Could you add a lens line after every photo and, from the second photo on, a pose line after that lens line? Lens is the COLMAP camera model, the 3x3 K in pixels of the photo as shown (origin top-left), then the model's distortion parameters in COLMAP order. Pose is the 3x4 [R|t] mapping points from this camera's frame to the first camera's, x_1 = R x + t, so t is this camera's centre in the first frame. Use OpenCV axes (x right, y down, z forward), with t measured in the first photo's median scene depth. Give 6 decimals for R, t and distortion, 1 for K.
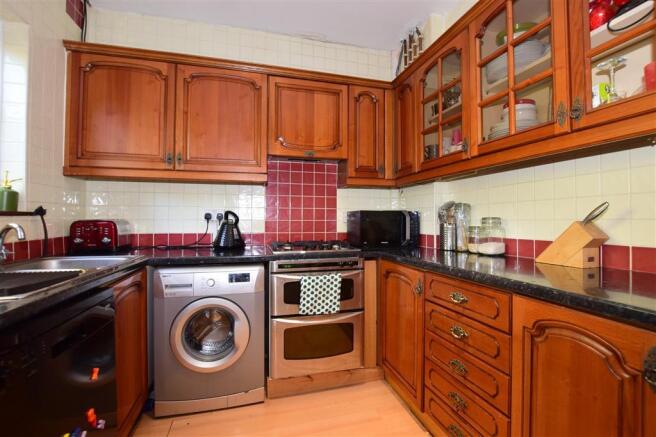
lens RADIAL K [[292.3, 0, 326.6], [0, 292.3, 217.4], [0, 0, 1]] dist [-0.027104, -0.000167]
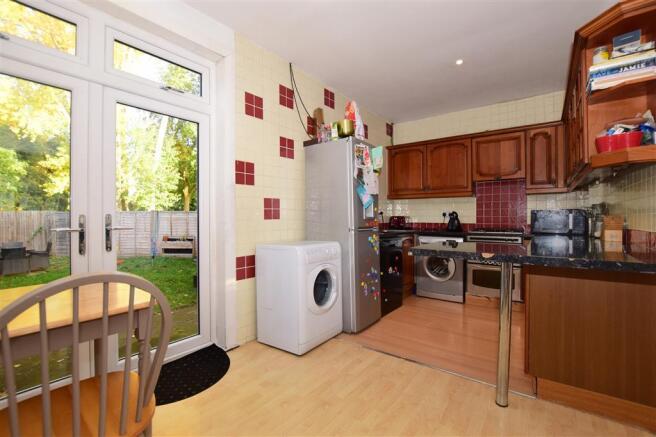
lens RADIAL K [[292.3, 0, 326.9], [0, 292.3, 216.7], [0, 0, 1]] dist [-0.027104, -0.000167]
pose [[0.607962, 0.001792, -0.793964, 0.738842], [0.011199, 0.999879, 0.010832, -0.019260], [0.793887, -0.015477, 0.607868, -0.914071]]
